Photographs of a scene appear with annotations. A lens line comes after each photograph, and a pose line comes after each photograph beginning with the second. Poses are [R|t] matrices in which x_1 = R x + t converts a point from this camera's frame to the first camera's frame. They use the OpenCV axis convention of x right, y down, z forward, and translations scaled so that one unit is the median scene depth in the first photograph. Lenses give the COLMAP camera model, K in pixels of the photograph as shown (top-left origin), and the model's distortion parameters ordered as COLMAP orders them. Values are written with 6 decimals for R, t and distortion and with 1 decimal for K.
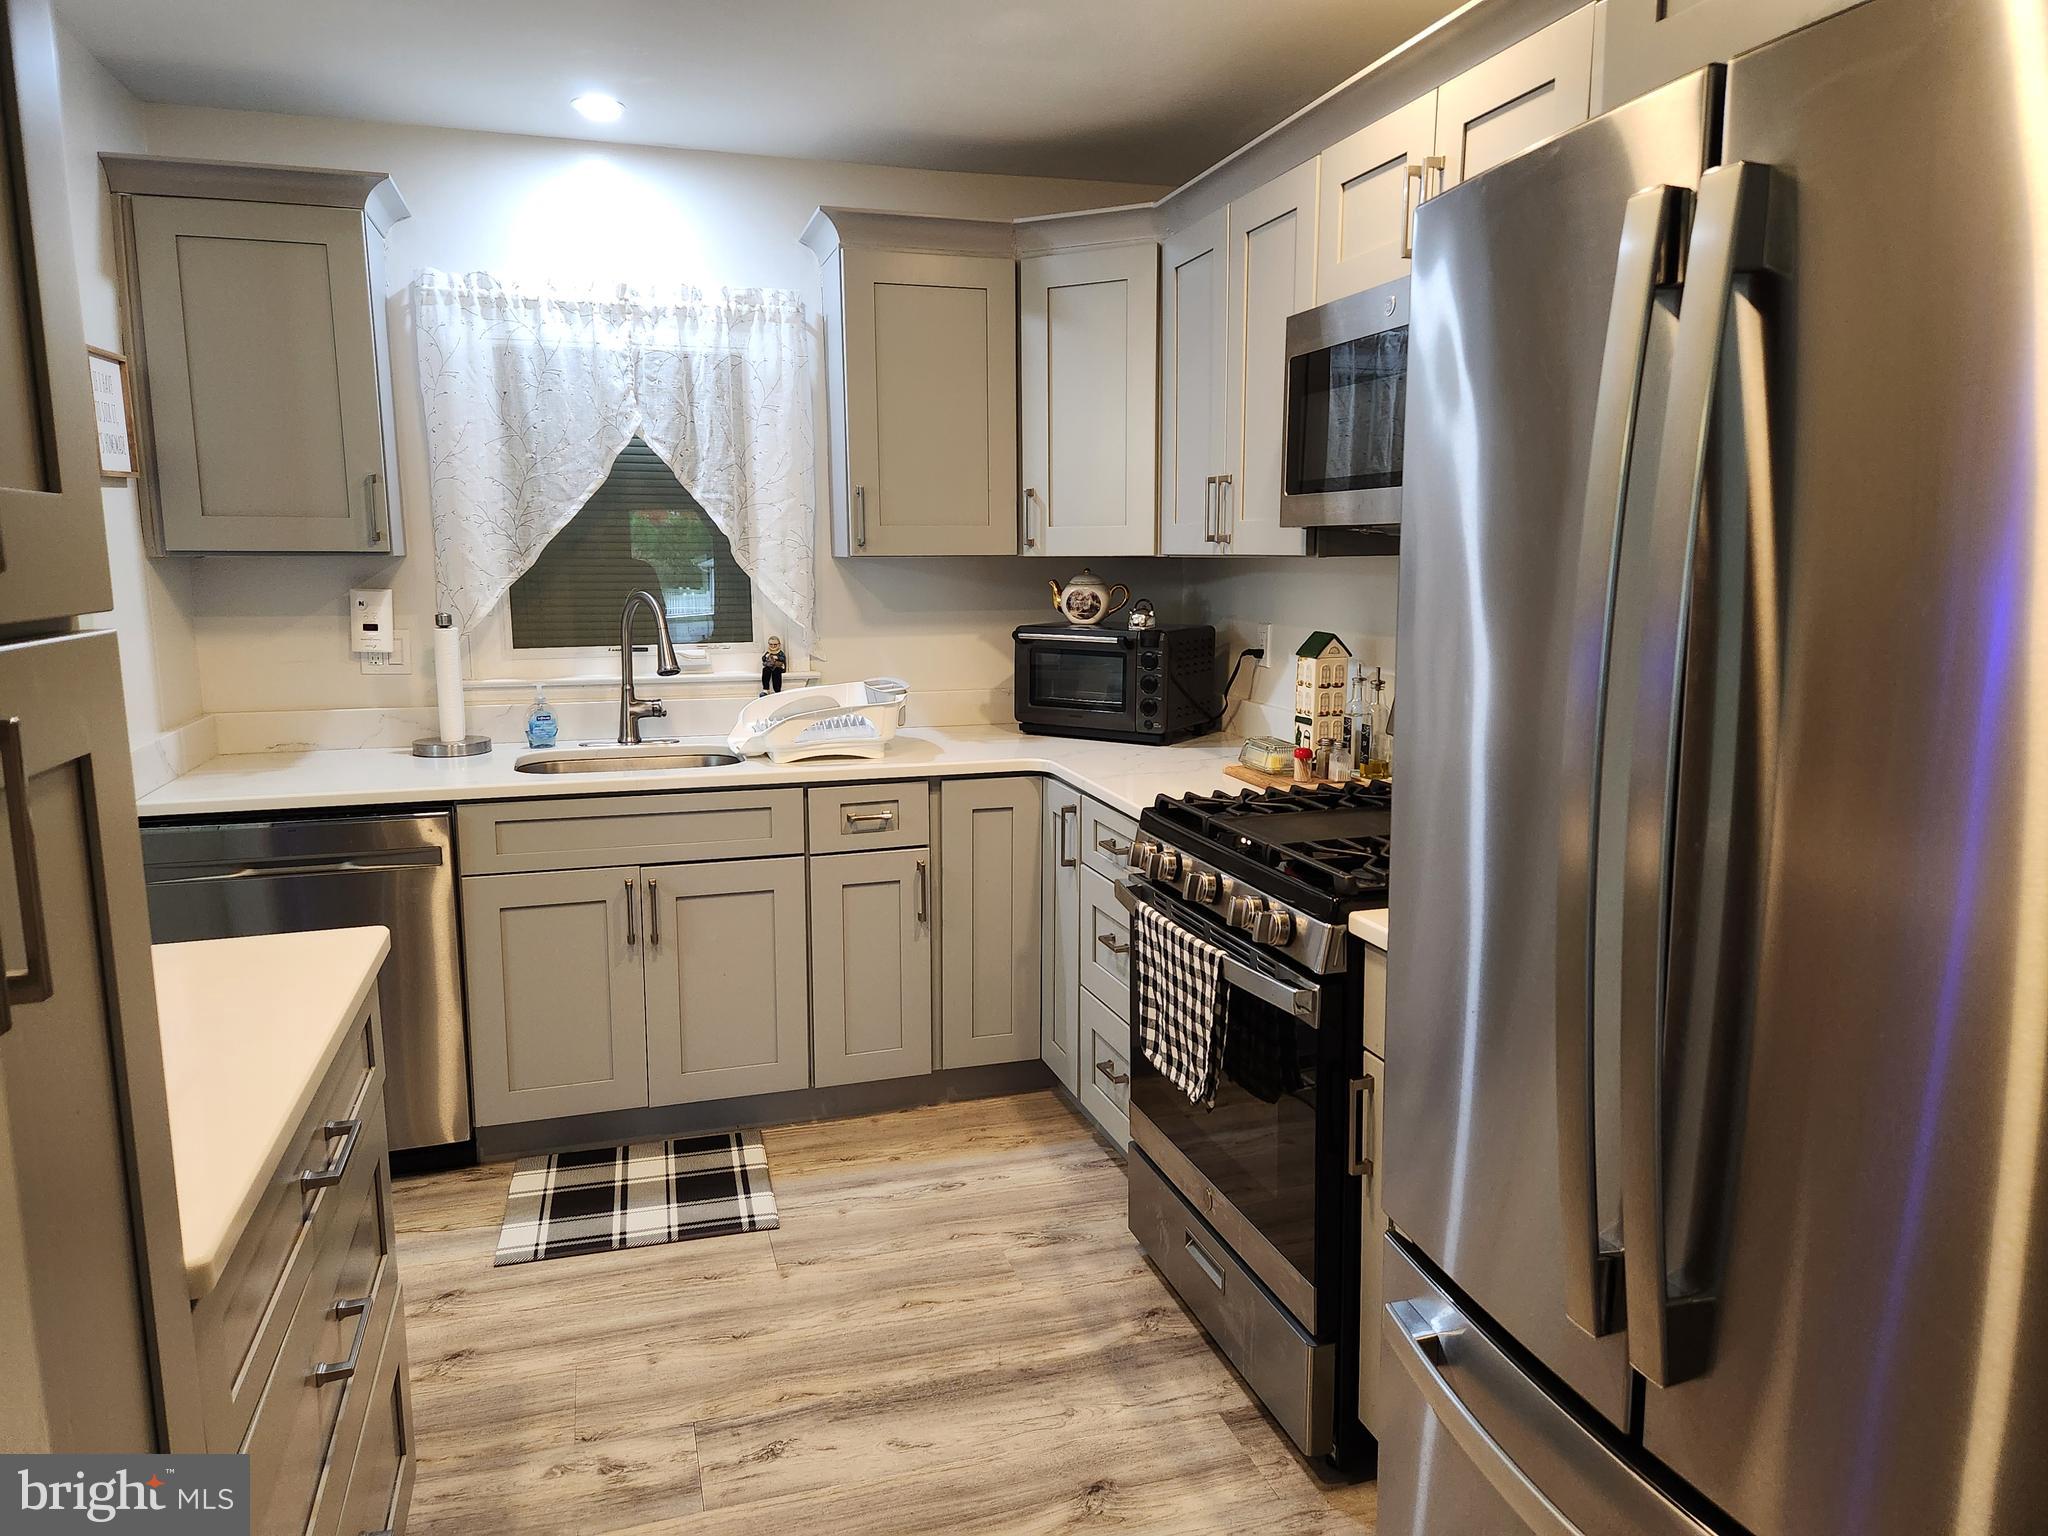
lens RADIAL K [[1367.1, 0, 1022.0], [0, 1367.1, 765.0], [0, 0, 1]] dist [0.070005, -0.056930]
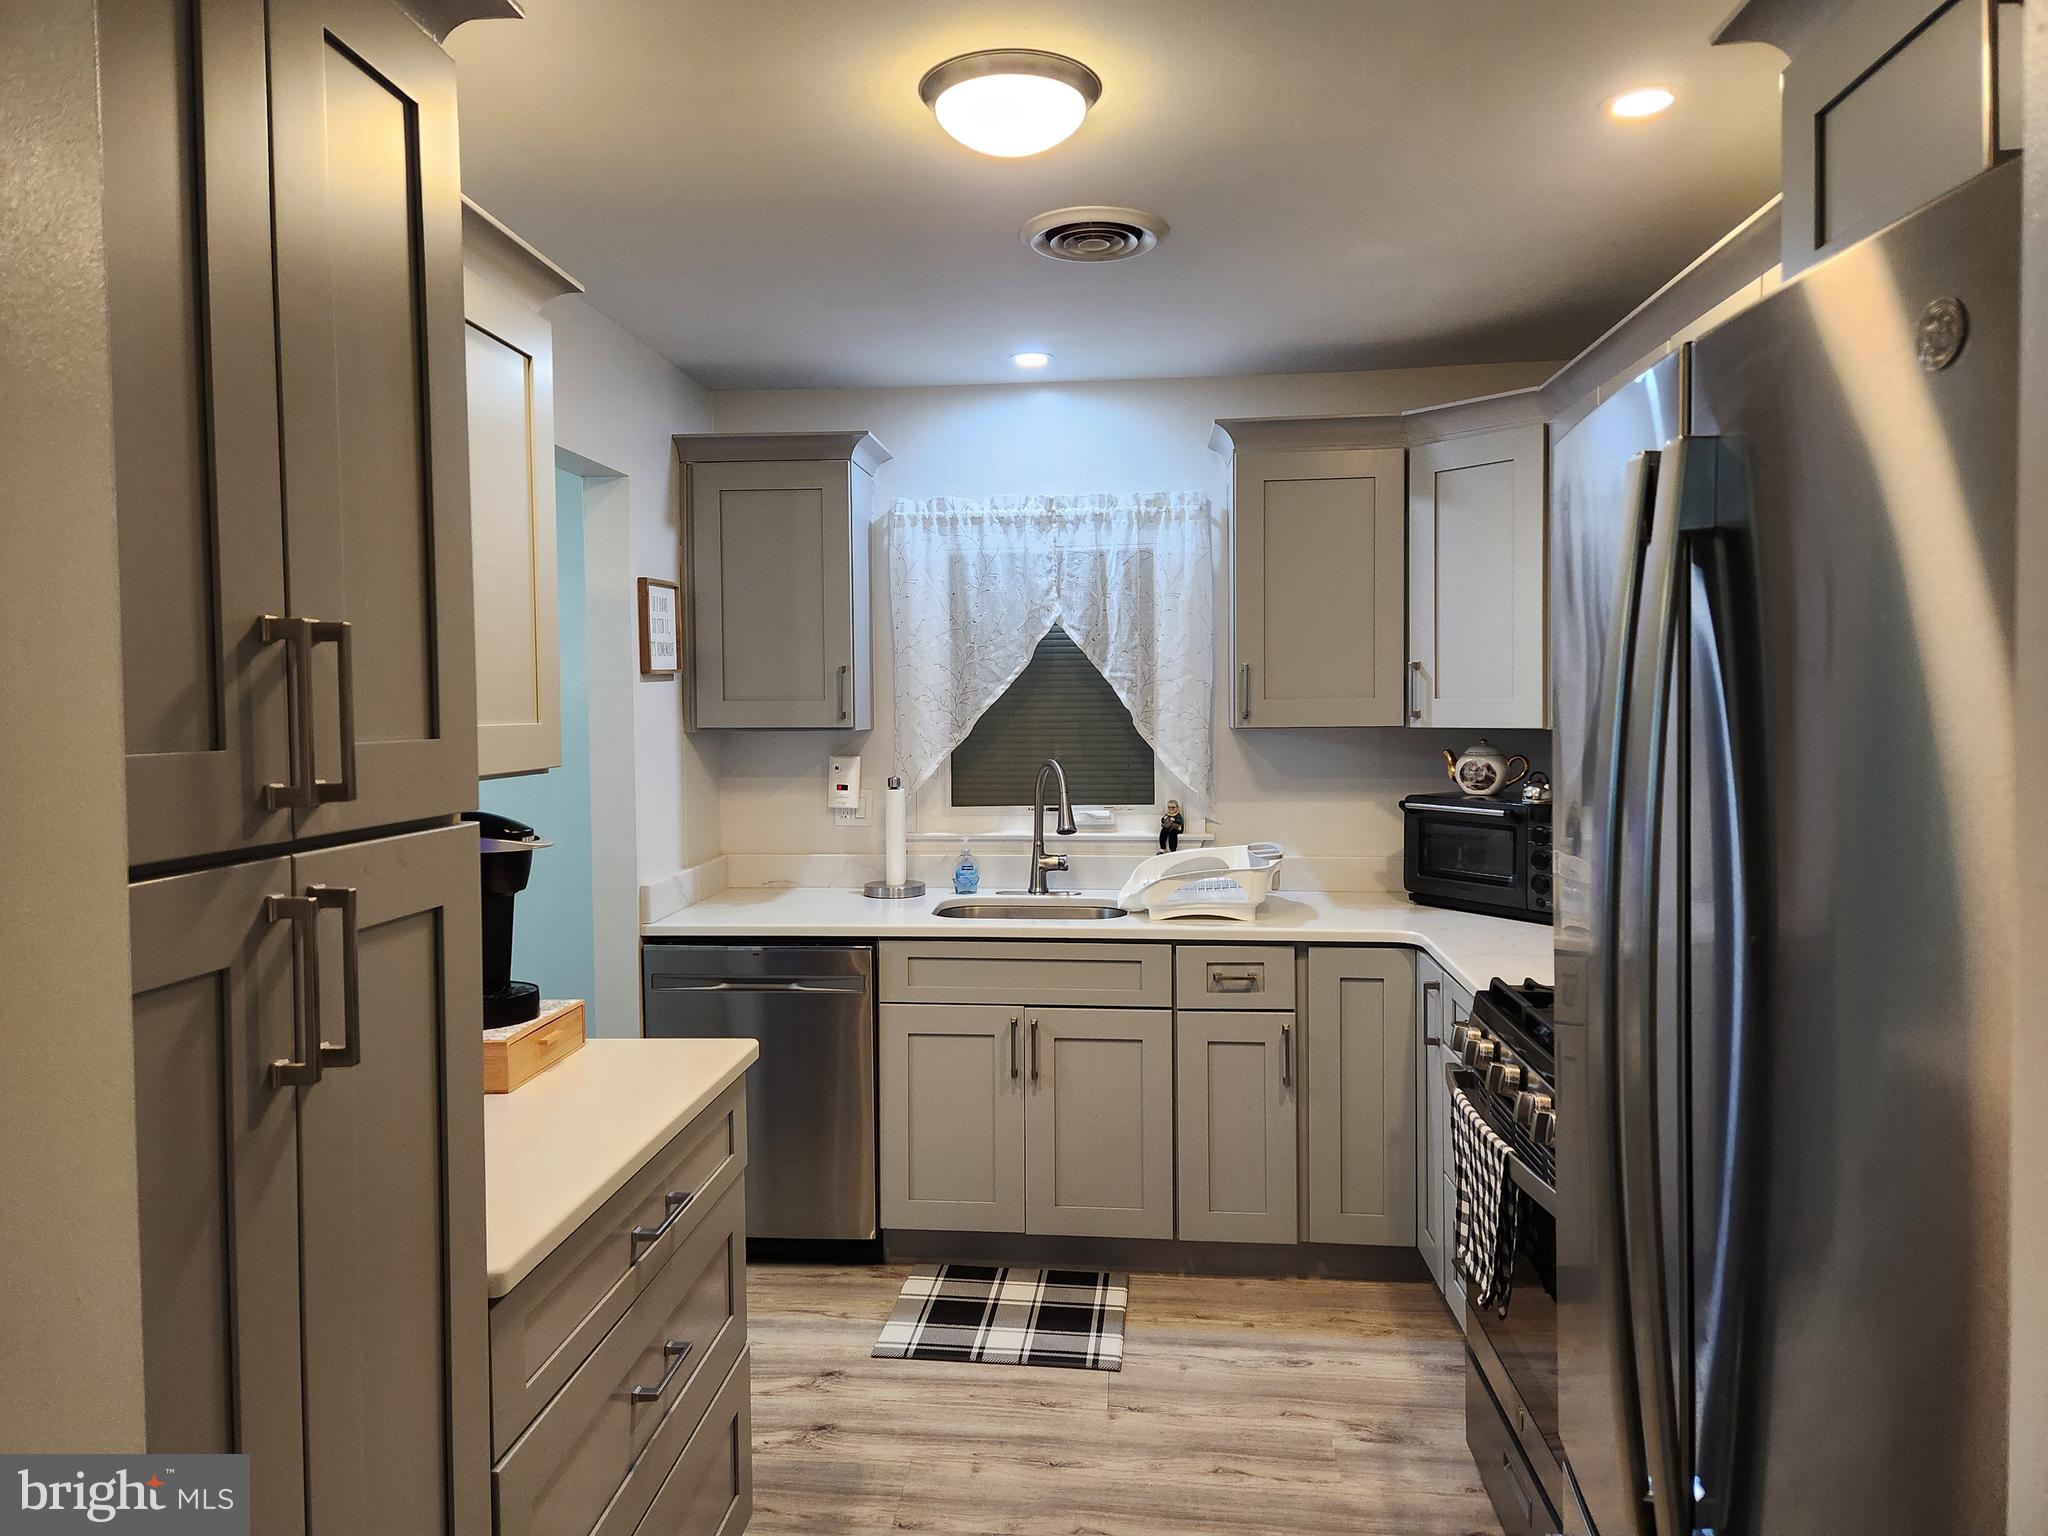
lens RADIAL K [[1367.1, 0, 1004.0], [0, 1367.1, 738.9], [0, 0, 1]] dist [0.070005, -0.056930]
pose [[0.921799, 0.005283, -0.387633, 0.133705], [-0.053919, 0.991936, -0.114700, -0.012962], [0.383901, 0.126631, 0.914650, -0.048682]]
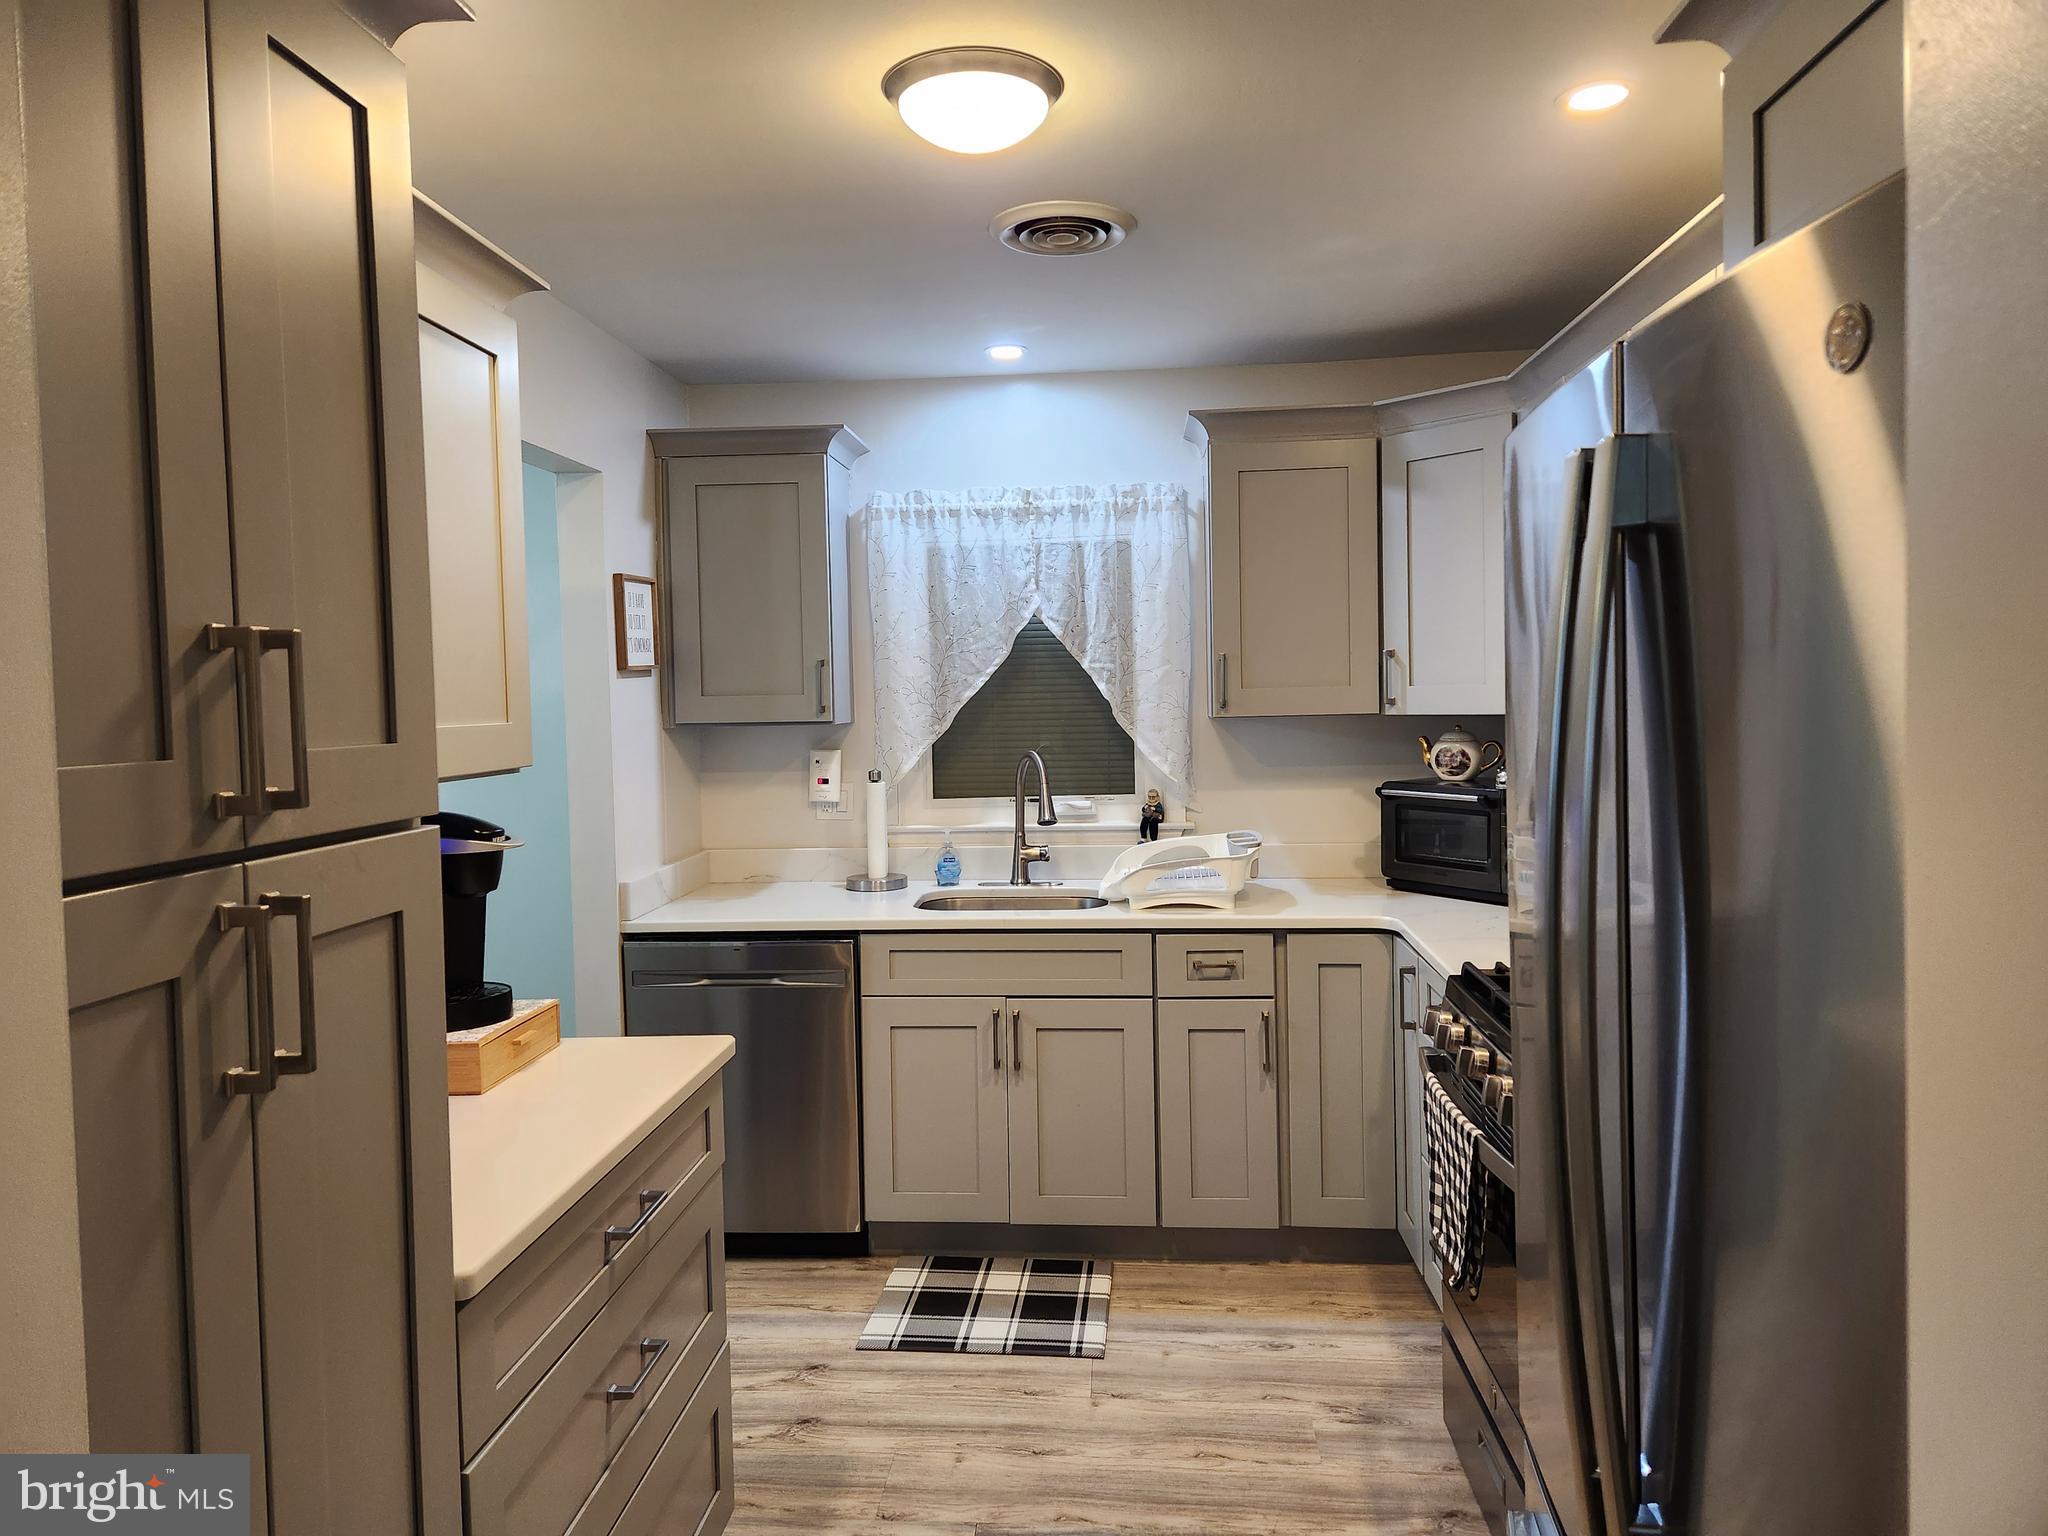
lens RADIAL K [[1367.1, 0, 1020.0], [0, 1367.1, 731.6], [0, 0, 1]] dist [0.070005, -0.056930]
pose [[0.928810, -0.004889, -0.370523, 0.143854], [-0.039801, 0.992812, -0.112870, -0.015426], [0.368412, 0.119582, 0.921940, -0.048485]]
